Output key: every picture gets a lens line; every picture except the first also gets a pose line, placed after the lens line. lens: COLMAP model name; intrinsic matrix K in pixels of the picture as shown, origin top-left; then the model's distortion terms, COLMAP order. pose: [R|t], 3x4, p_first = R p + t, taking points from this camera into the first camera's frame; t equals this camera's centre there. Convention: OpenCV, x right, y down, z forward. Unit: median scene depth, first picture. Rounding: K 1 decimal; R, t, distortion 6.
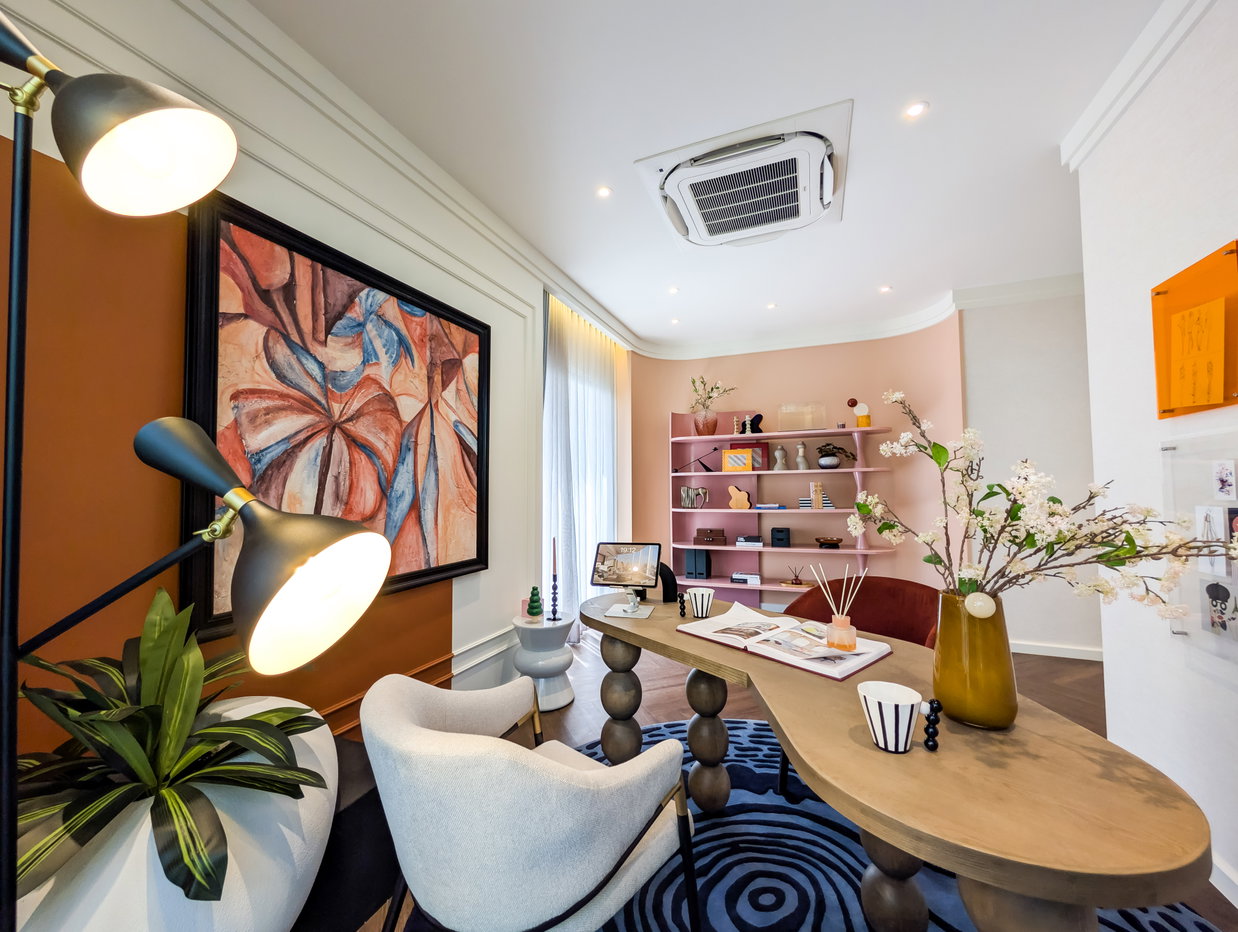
lens RADIAL K [[471.4, 0, 621.9], [0, 471.4, 468.8], [0, 0, 1]] dist [-0.001135, 0.000369]
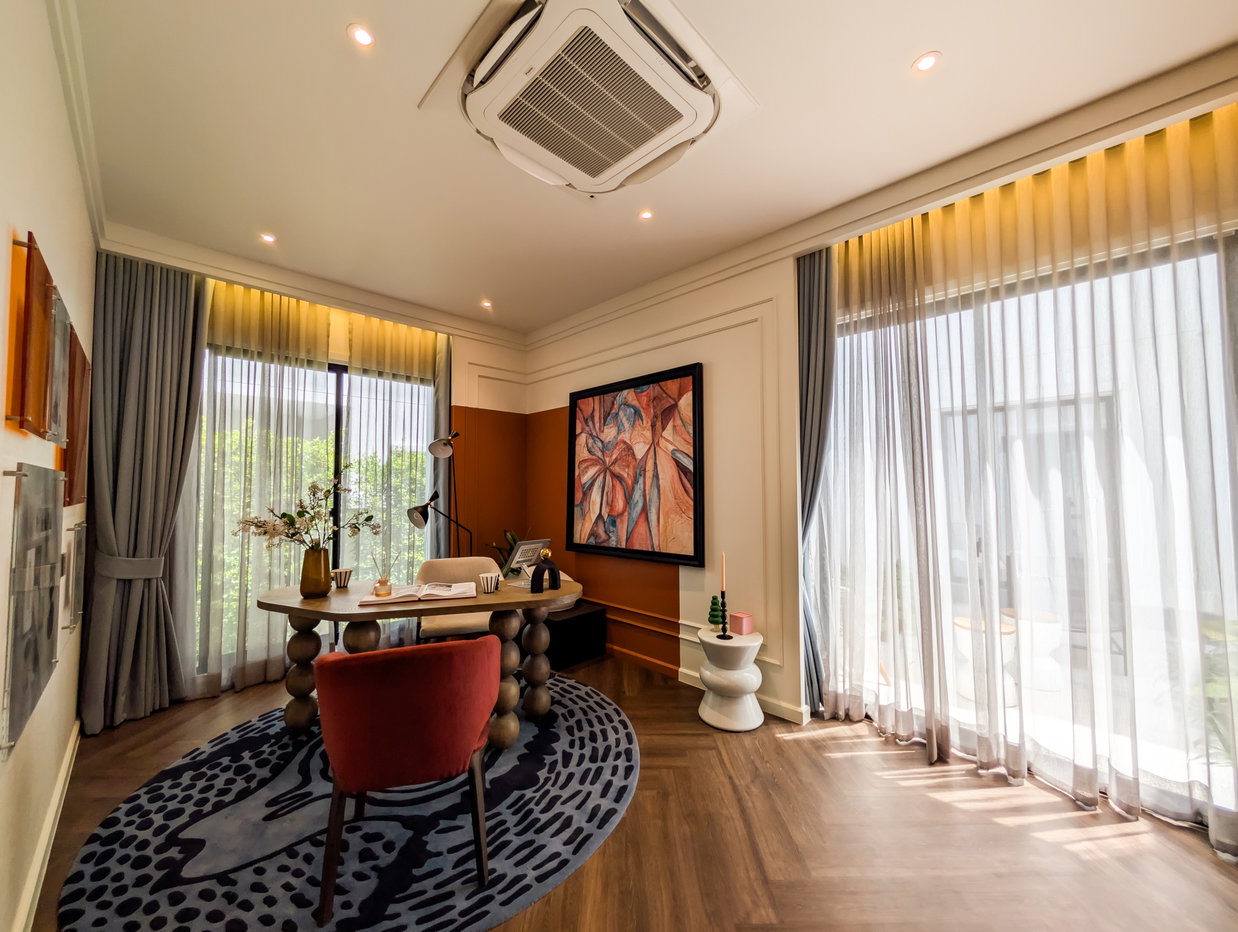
lens RADIAL K [[471.4, 0, 621.9], [0, 471.4, 468.8], [0, 0, 1]] dist [-0.001135, 0.000369]
pose [[-0.374598, -0.030842, -0.926674, 1.065257], [0.050966, 0.997251, -0.053793, 0.020463], [0.925786, -0.067379, -0.371996, 1.504452]]
